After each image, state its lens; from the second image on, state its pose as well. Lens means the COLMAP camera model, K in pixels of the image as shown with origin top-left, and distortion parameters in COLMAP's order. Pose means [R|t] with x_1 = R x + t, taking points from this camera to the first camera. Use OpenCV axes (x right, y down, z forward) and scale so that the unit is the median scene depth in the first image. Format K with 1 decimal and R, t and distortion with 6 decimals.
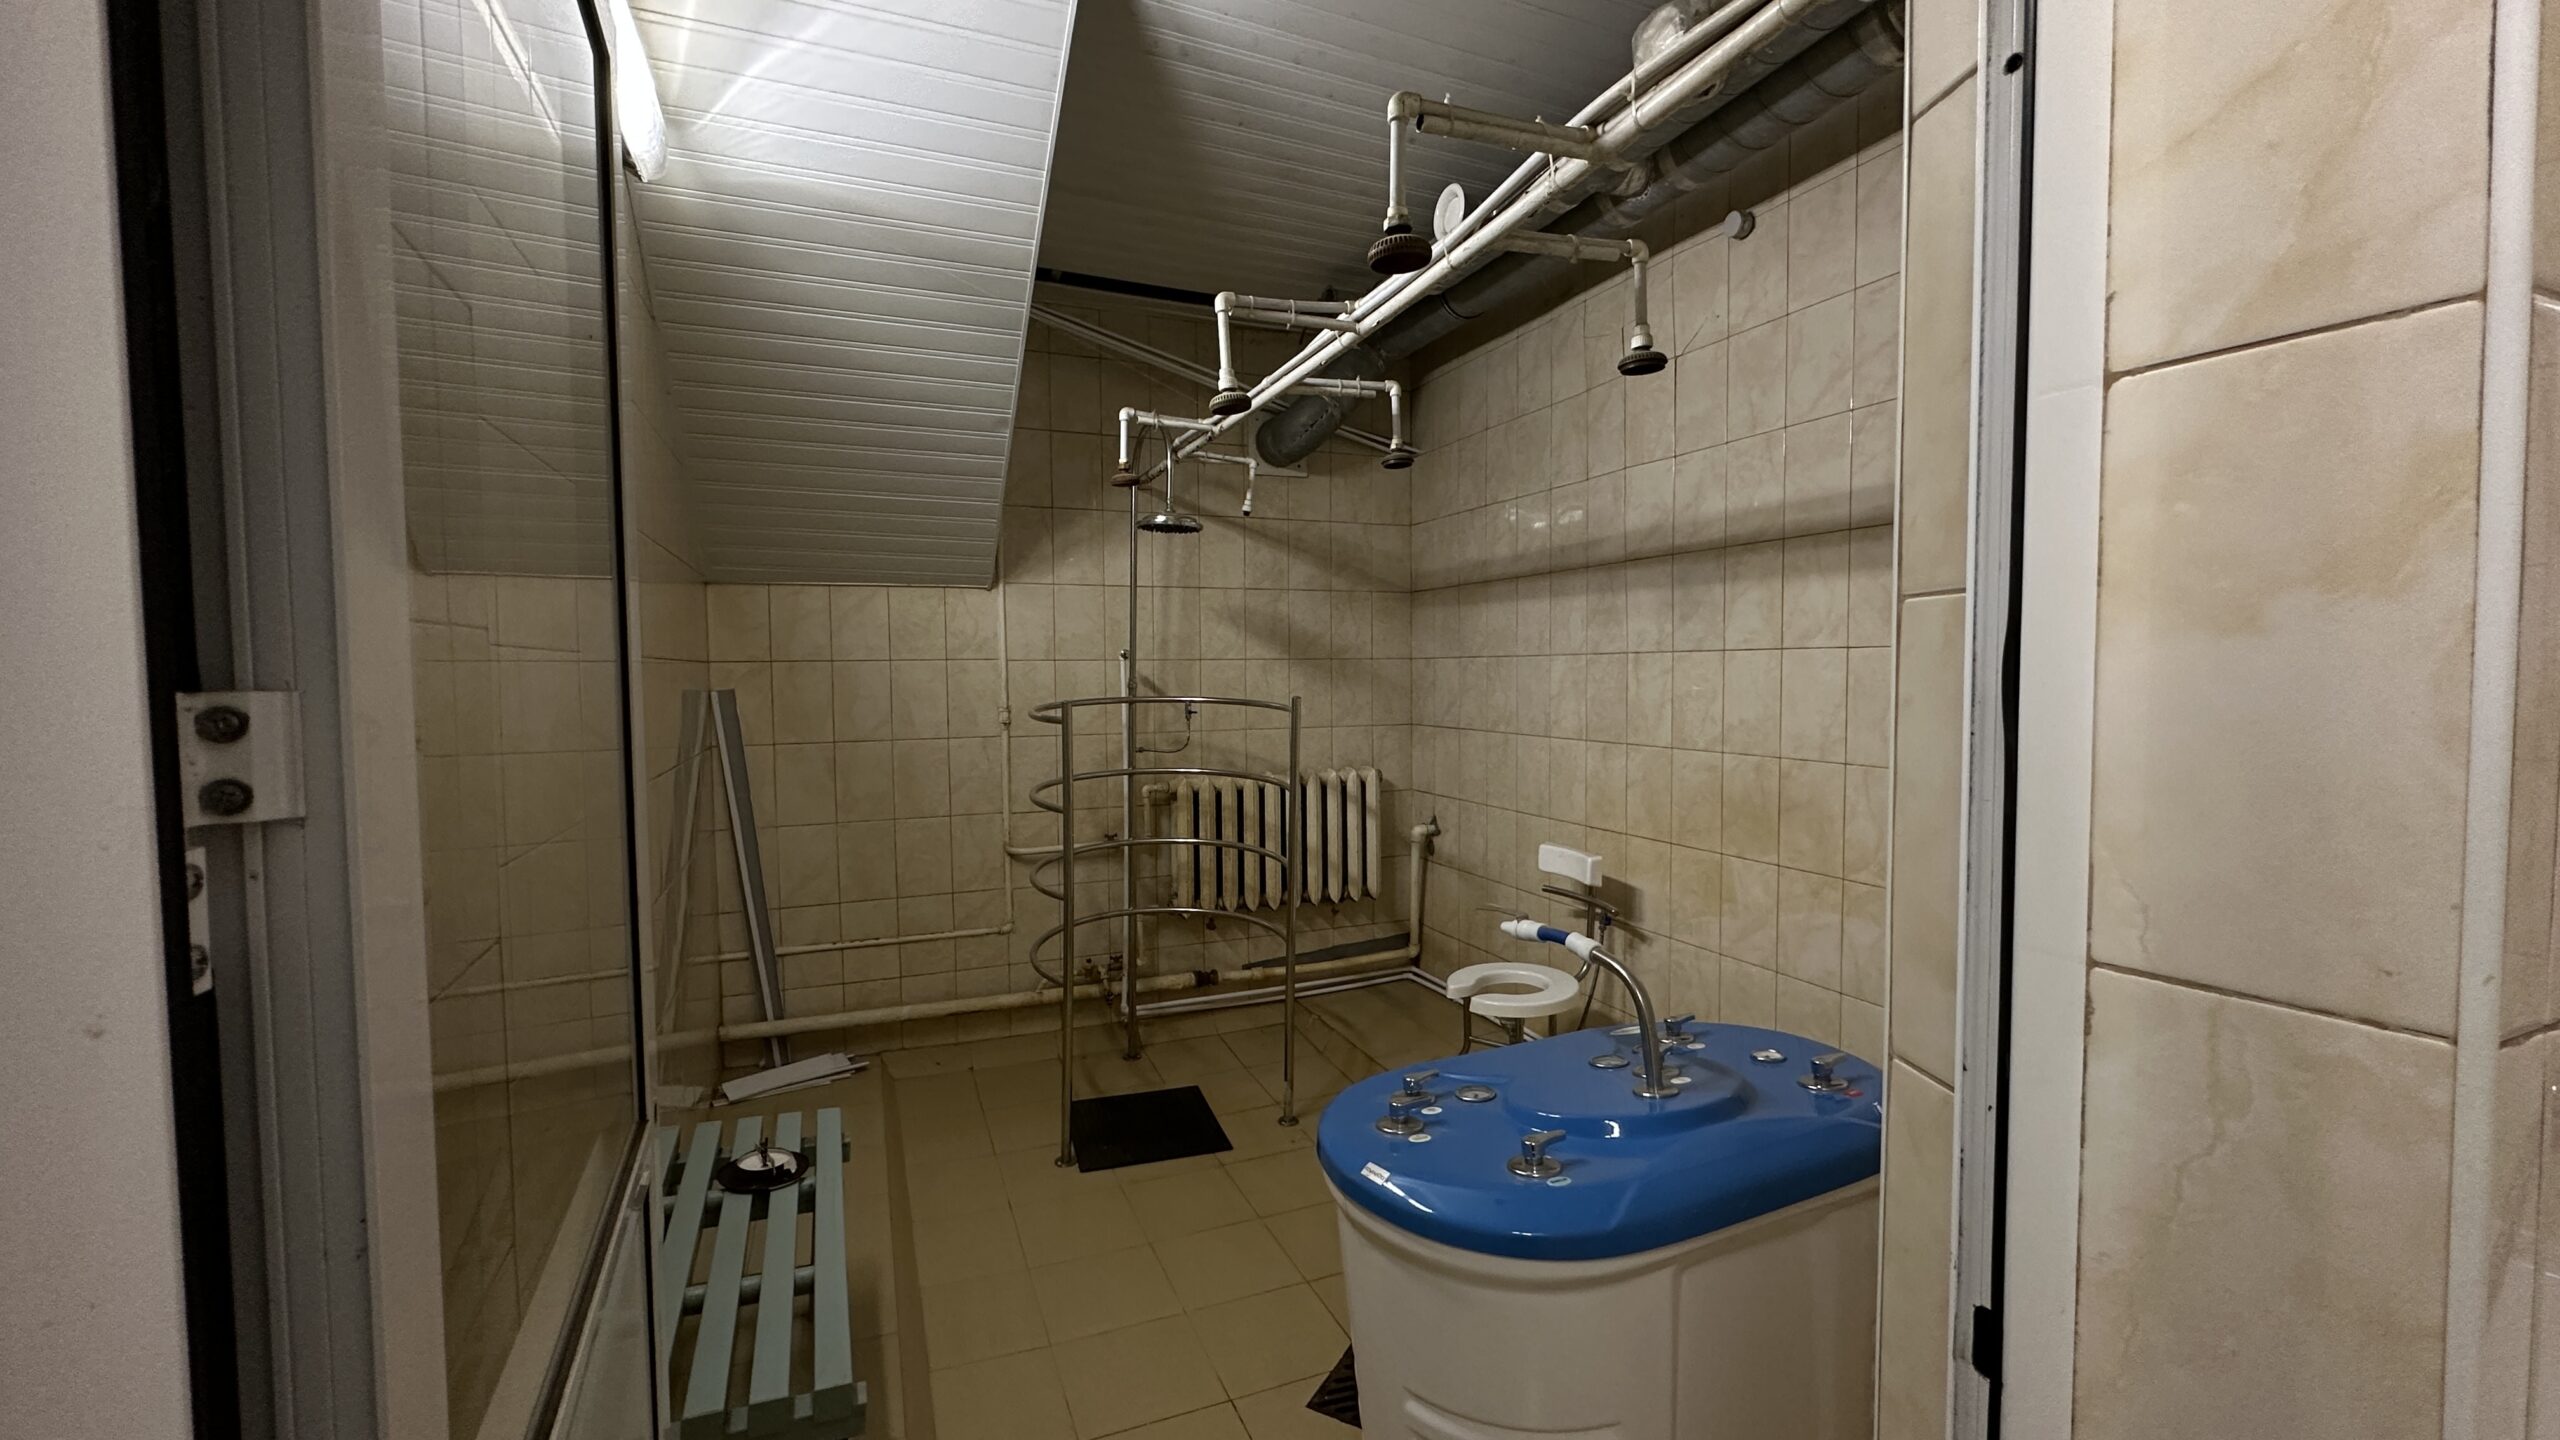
lens RADIAL K [[1025.0, 0, 1276.6], [0, 1025.0, 717.9], [0, 0, 1]] dist [-0.003681, -0.000352]
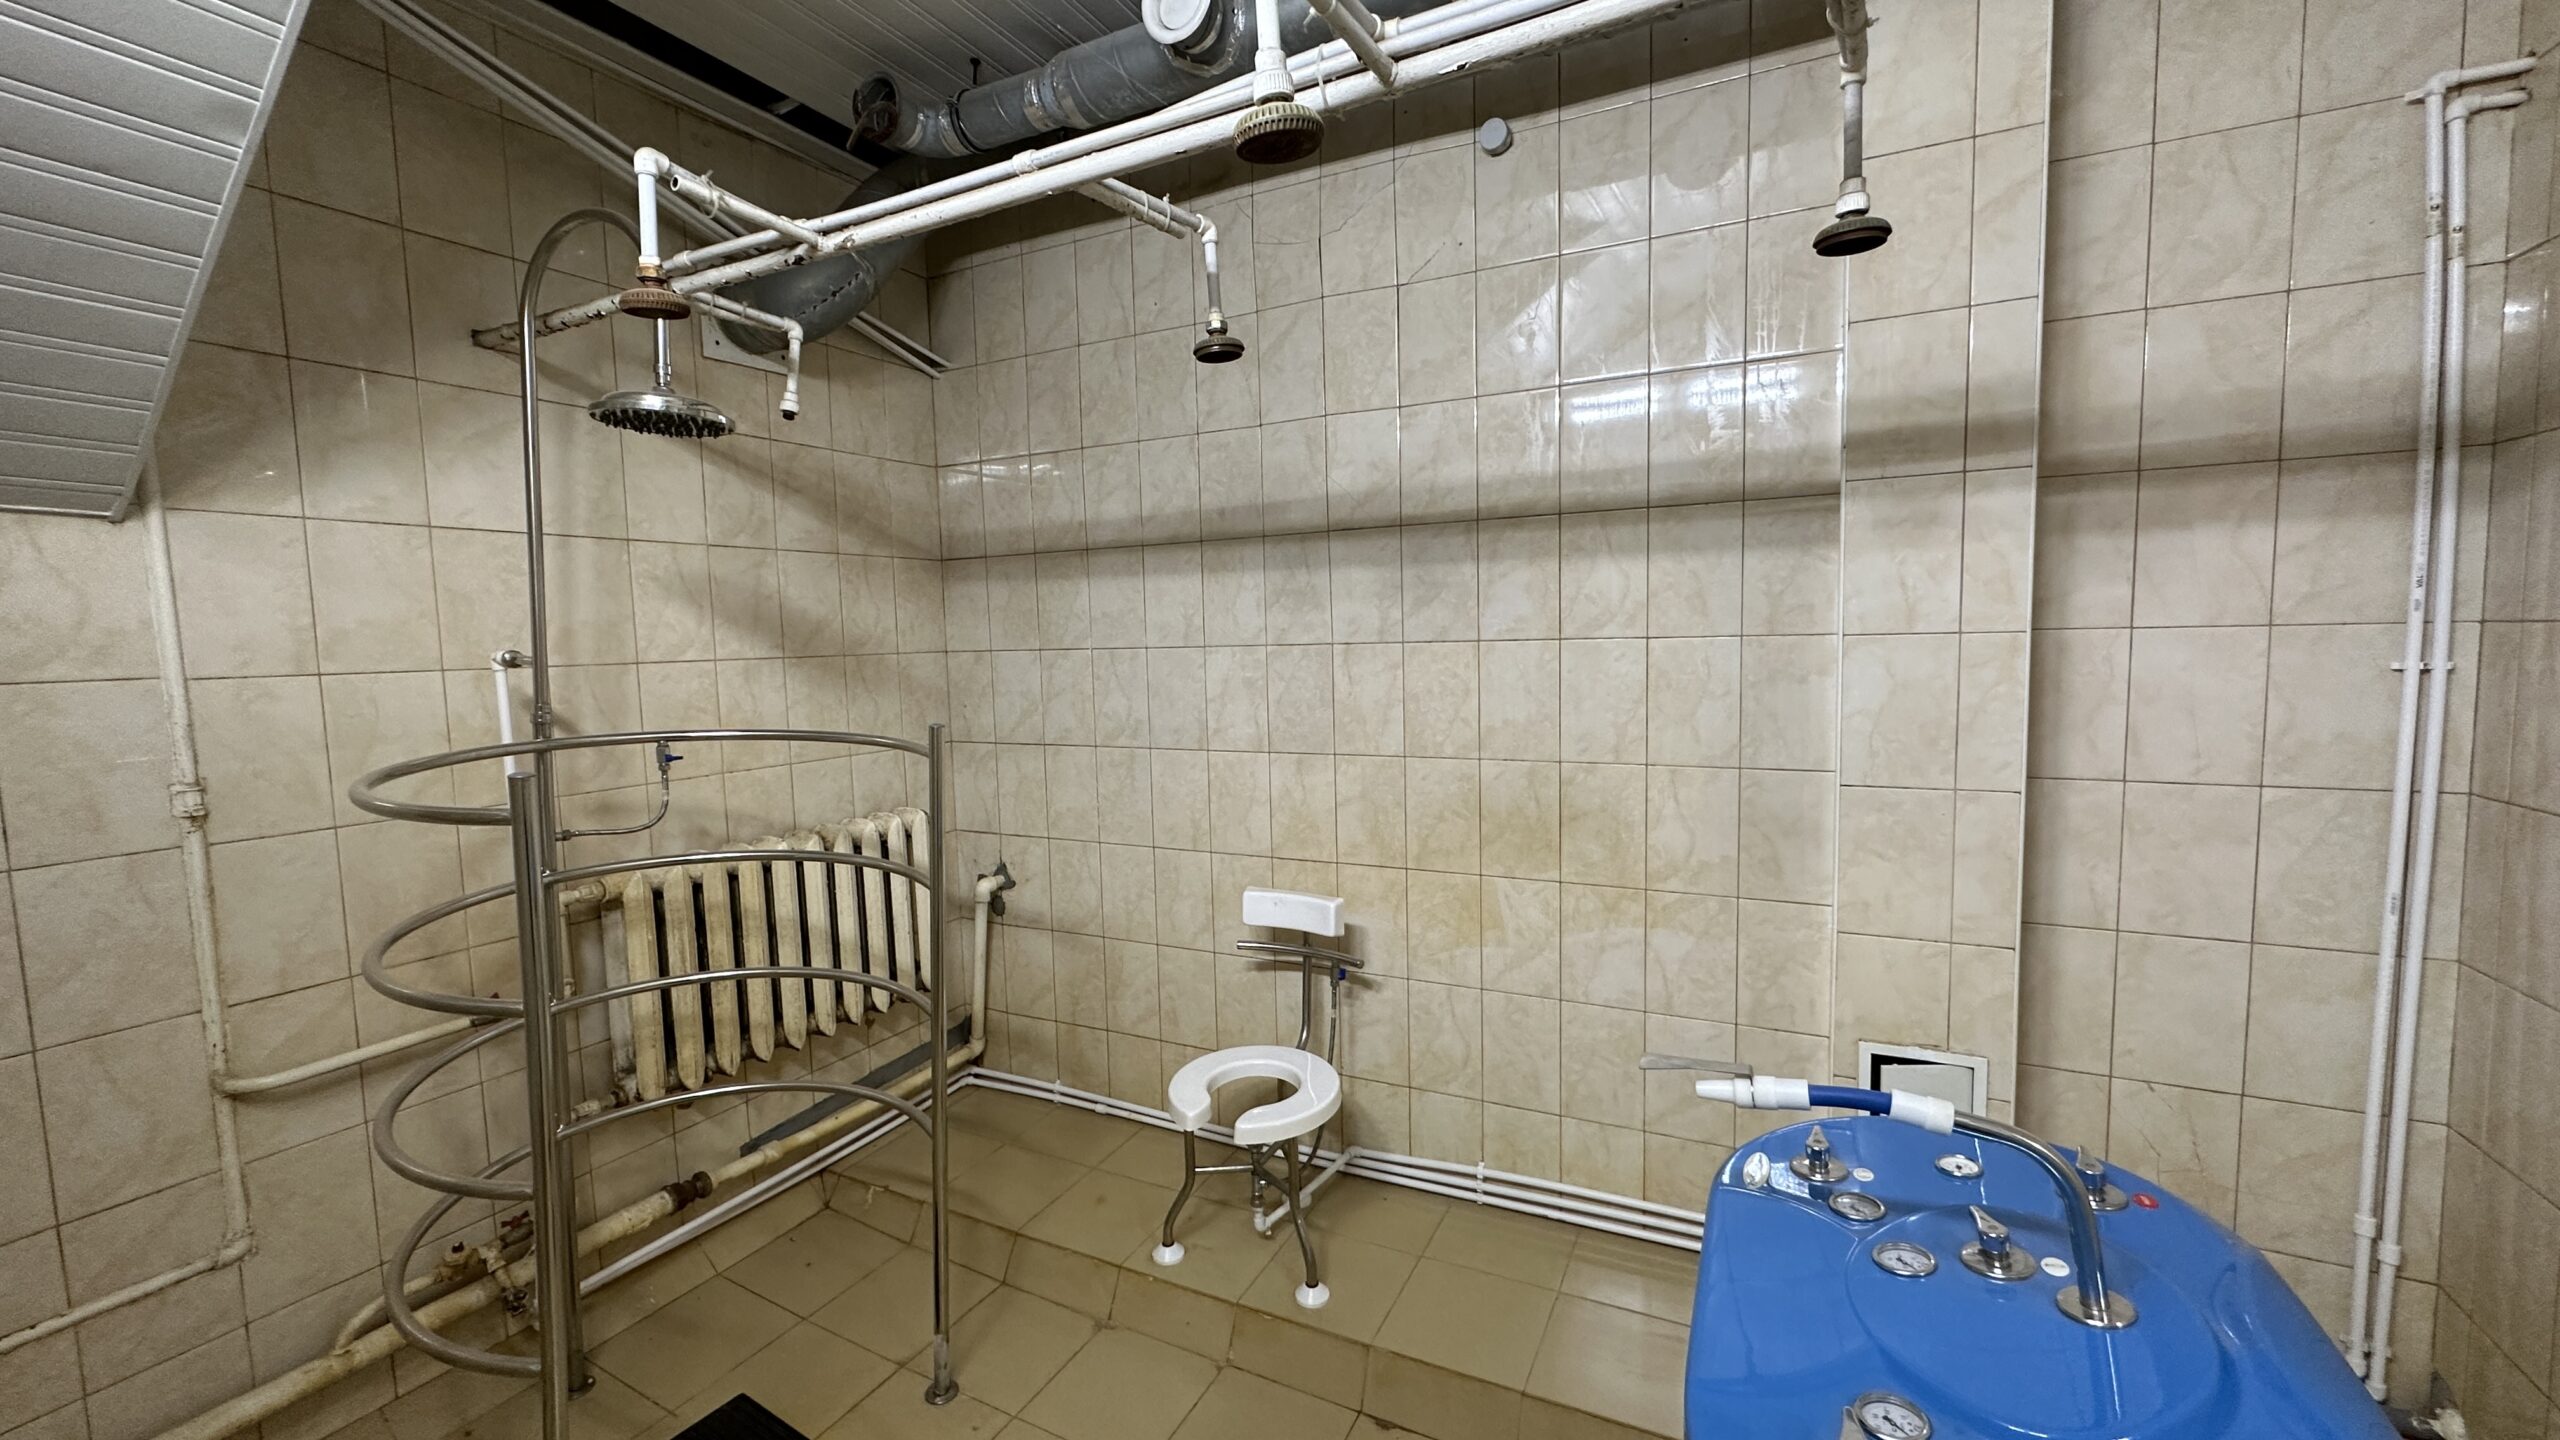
lens RADIAL K [[1025.0, 0, 1283.5], [0, 1025.0, 718.7], [0, 0, 1]] dist [-0.003681, -0.000352]
pose [[0.760974, -0.064489, 0.645569, -0.194037], [0.050094, 0.997917, 0.040637, -0.034309], [-0.646846, 0.001415, 0.762620, 0.353086]]
